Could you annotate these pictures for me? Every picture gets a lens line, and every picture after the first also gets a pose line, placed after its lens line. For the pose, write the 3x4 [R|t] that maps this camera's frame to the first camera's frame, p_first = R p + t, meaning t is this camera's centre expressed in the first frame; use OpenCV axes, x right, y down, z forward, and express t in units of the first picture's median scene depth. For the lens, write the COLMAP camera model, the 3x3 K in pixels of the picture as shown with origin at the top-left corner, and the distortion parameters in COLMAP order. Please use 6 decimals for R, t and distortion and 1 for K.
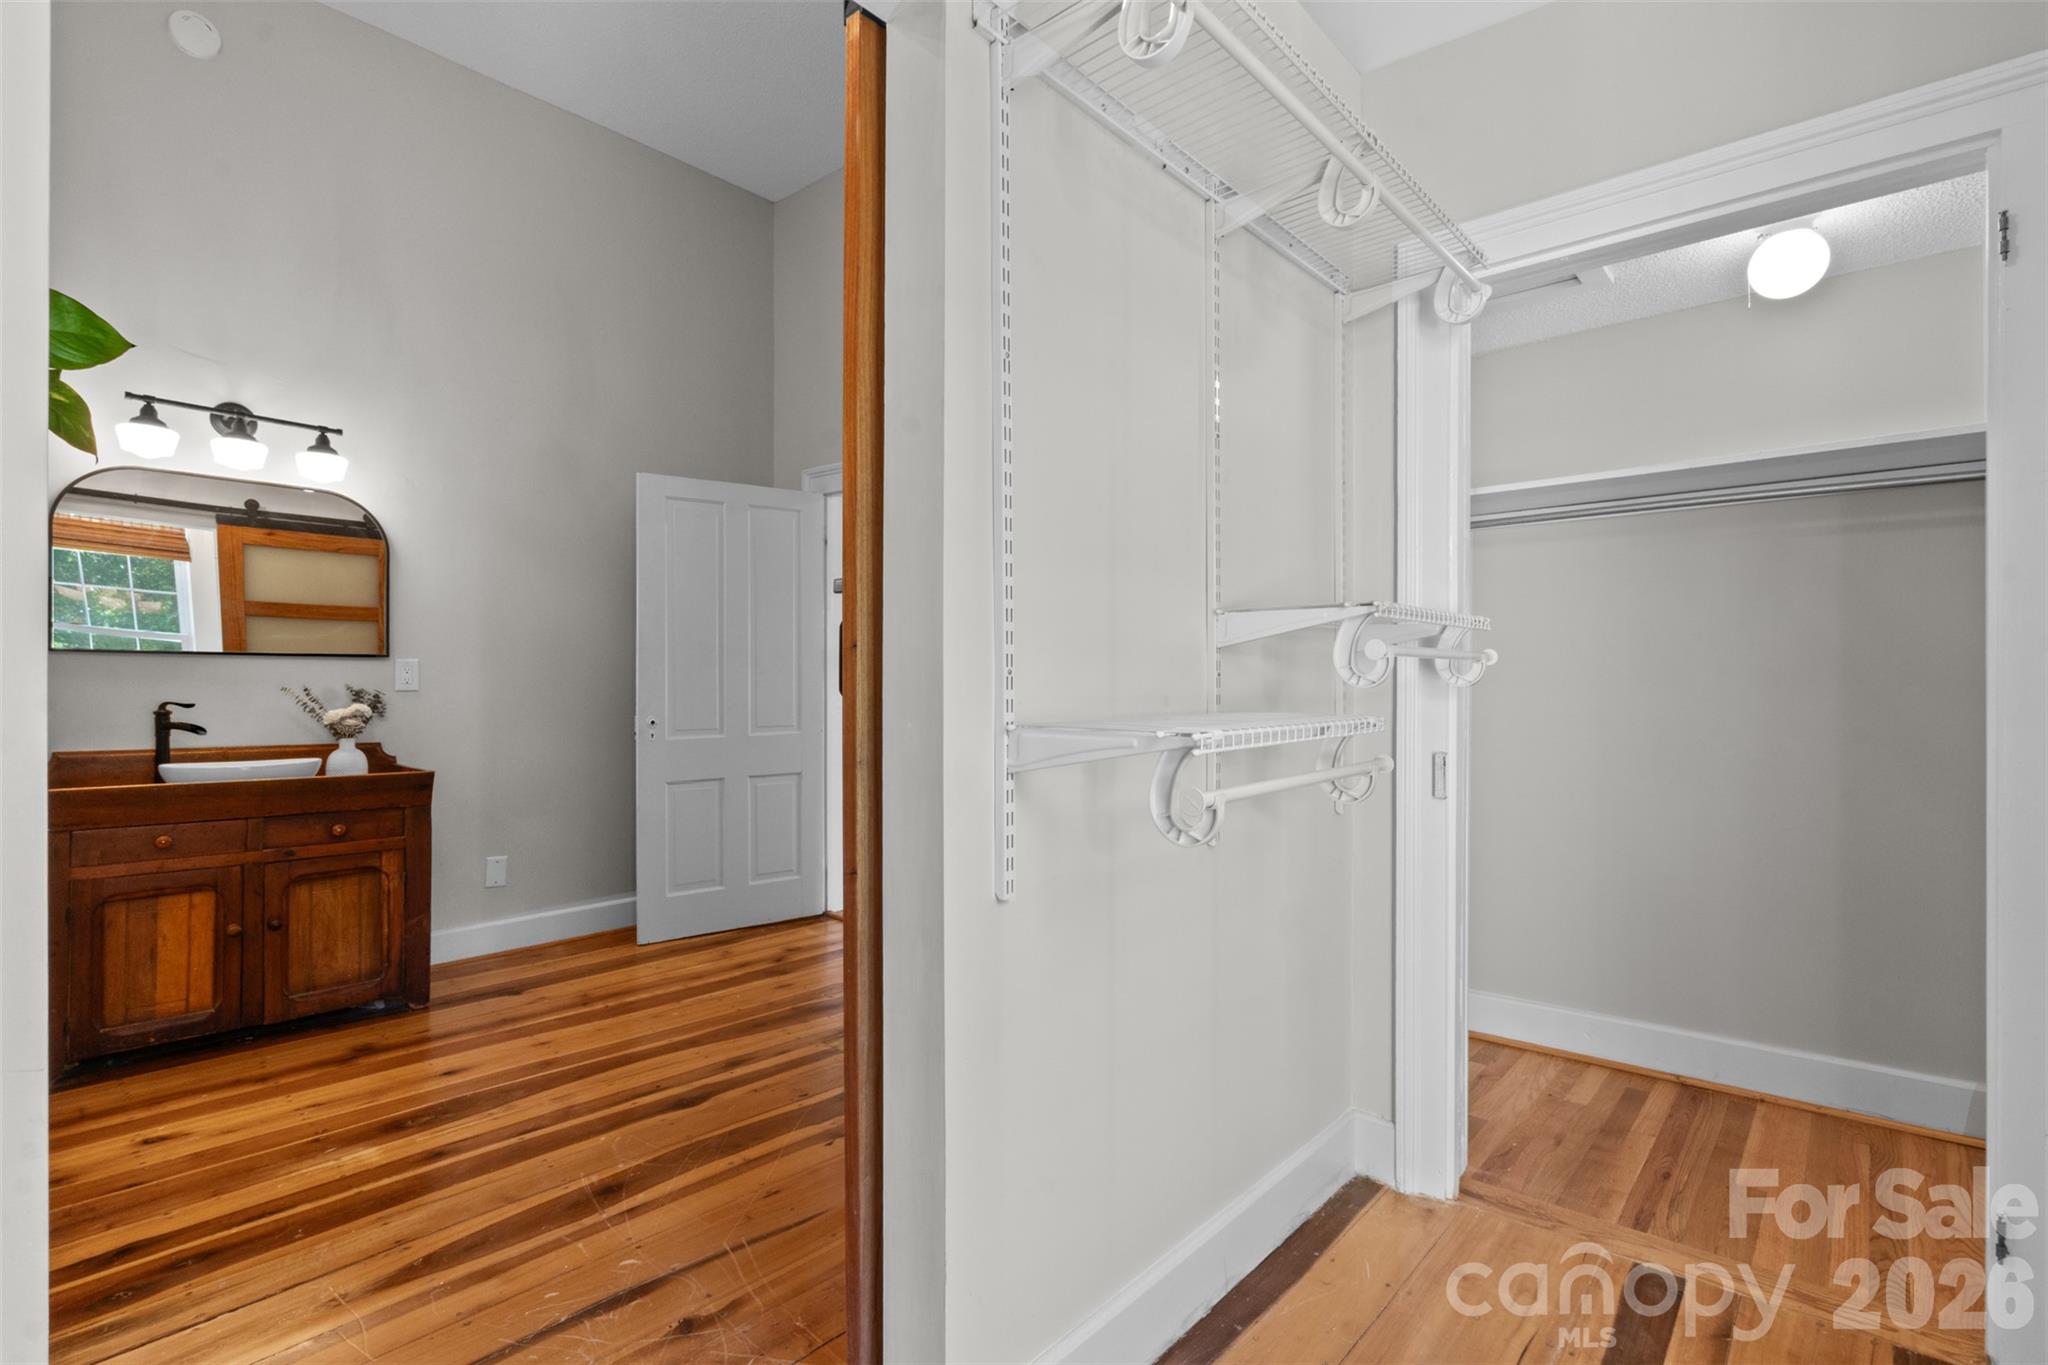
lens RADIAL K [[935.3, 0, 1029.8], [0, 935.3, 688.2], [0, 0, 1]] dist [0.004287, -0.000673]
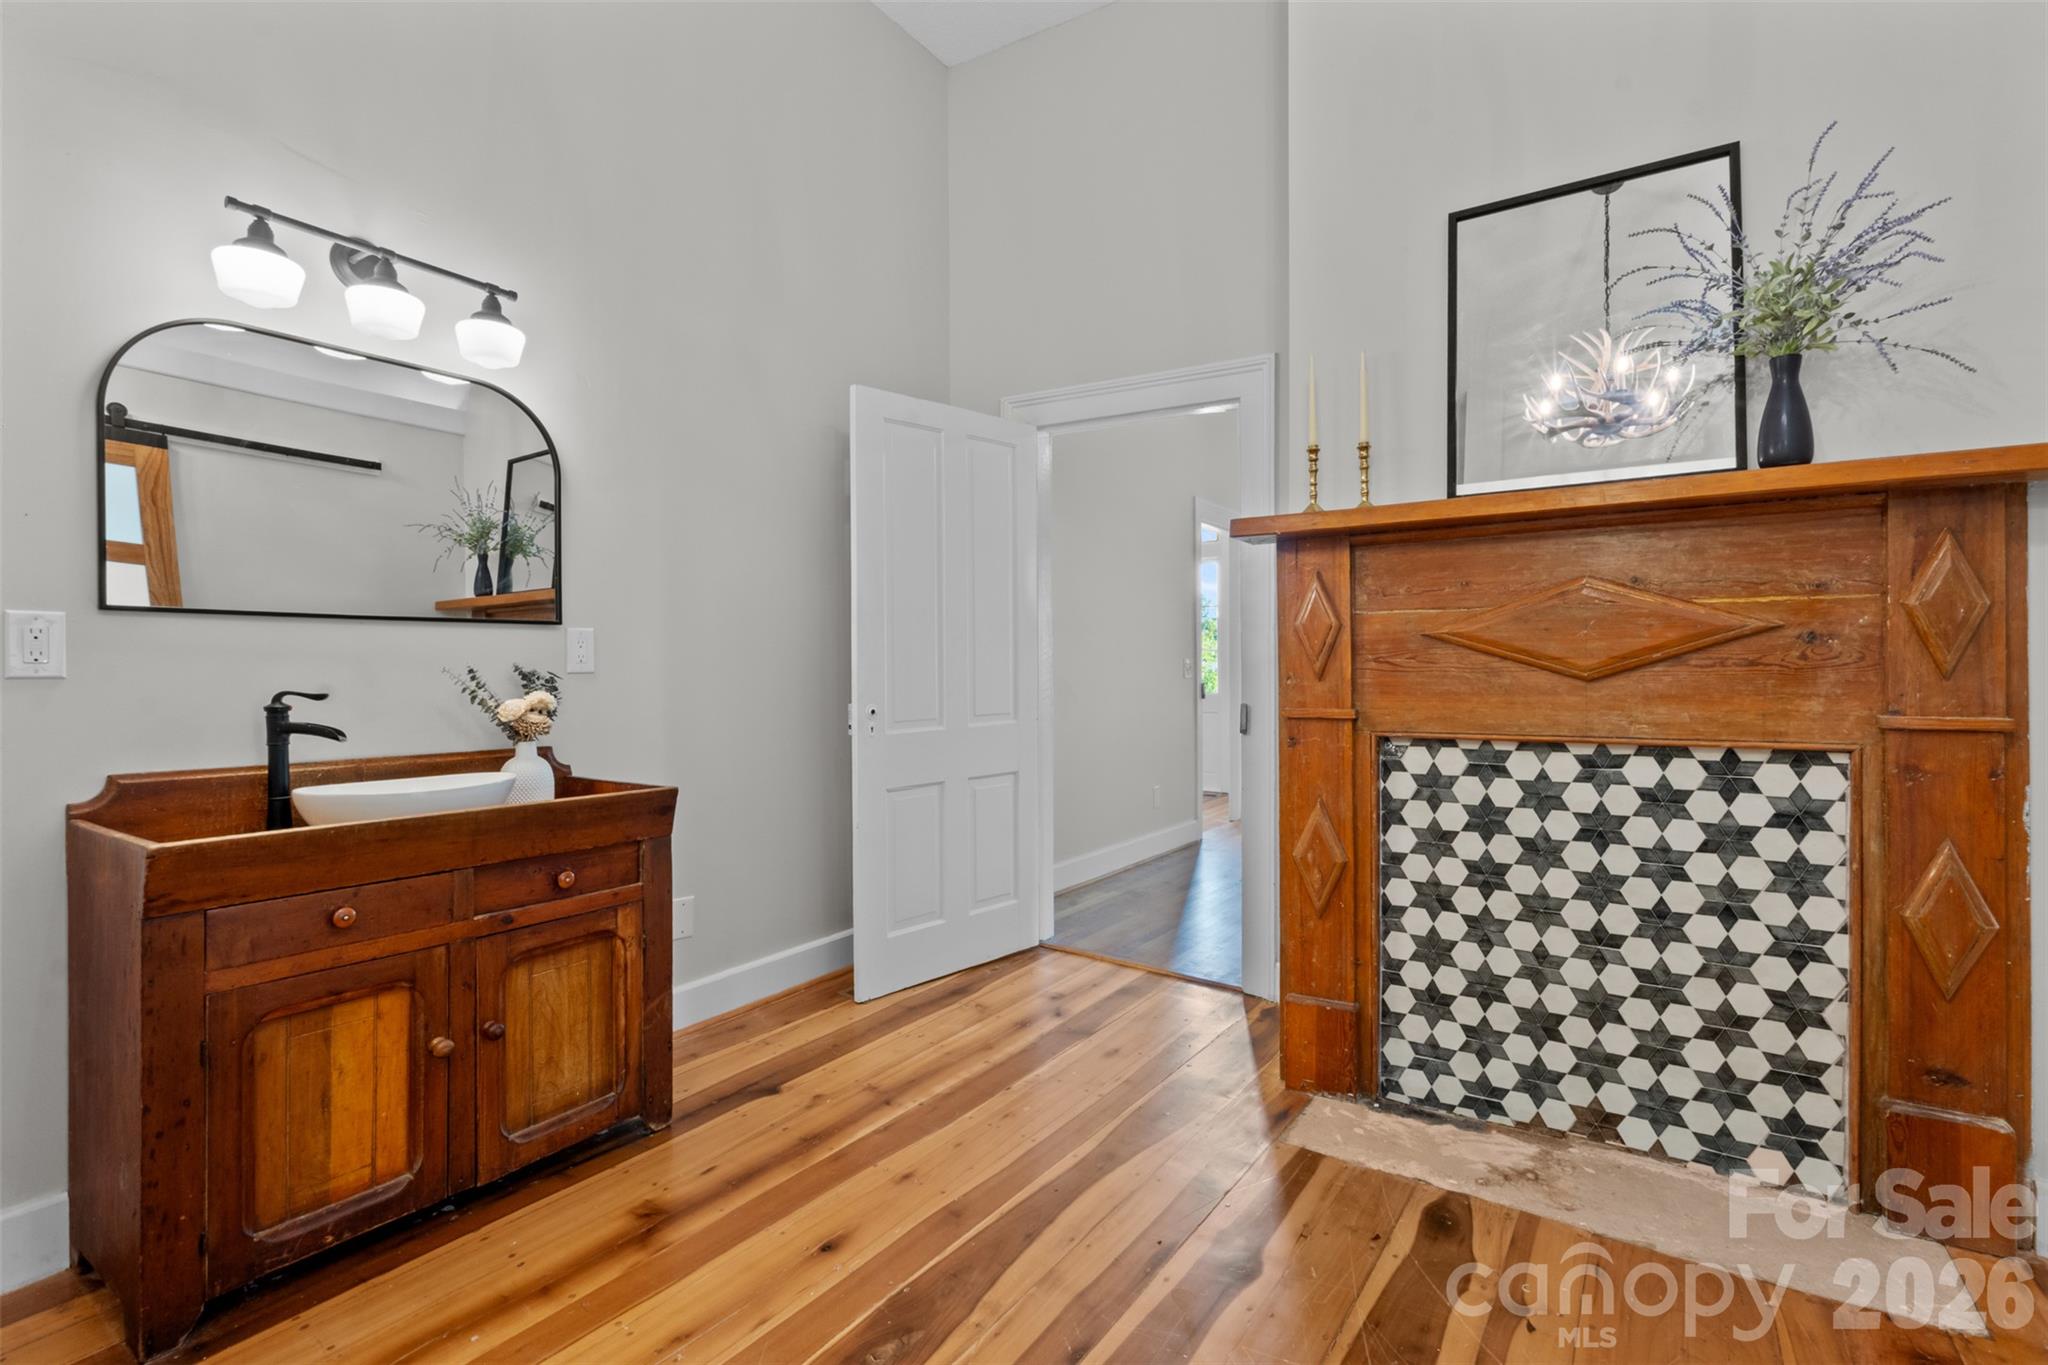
lens RADIAL K [[935.3, 0, 1023.1], [0, 935.3, 674.3], [0, 0, 1]] dist [0.004287, -0.000673]
pose [[0.988928, -0.008184, 0.148170, -0.515145], [0.007516, 0.999959, 0.005071, 0.003482], [-0.148205, -0.003902, 0.988949, 0.291510]]
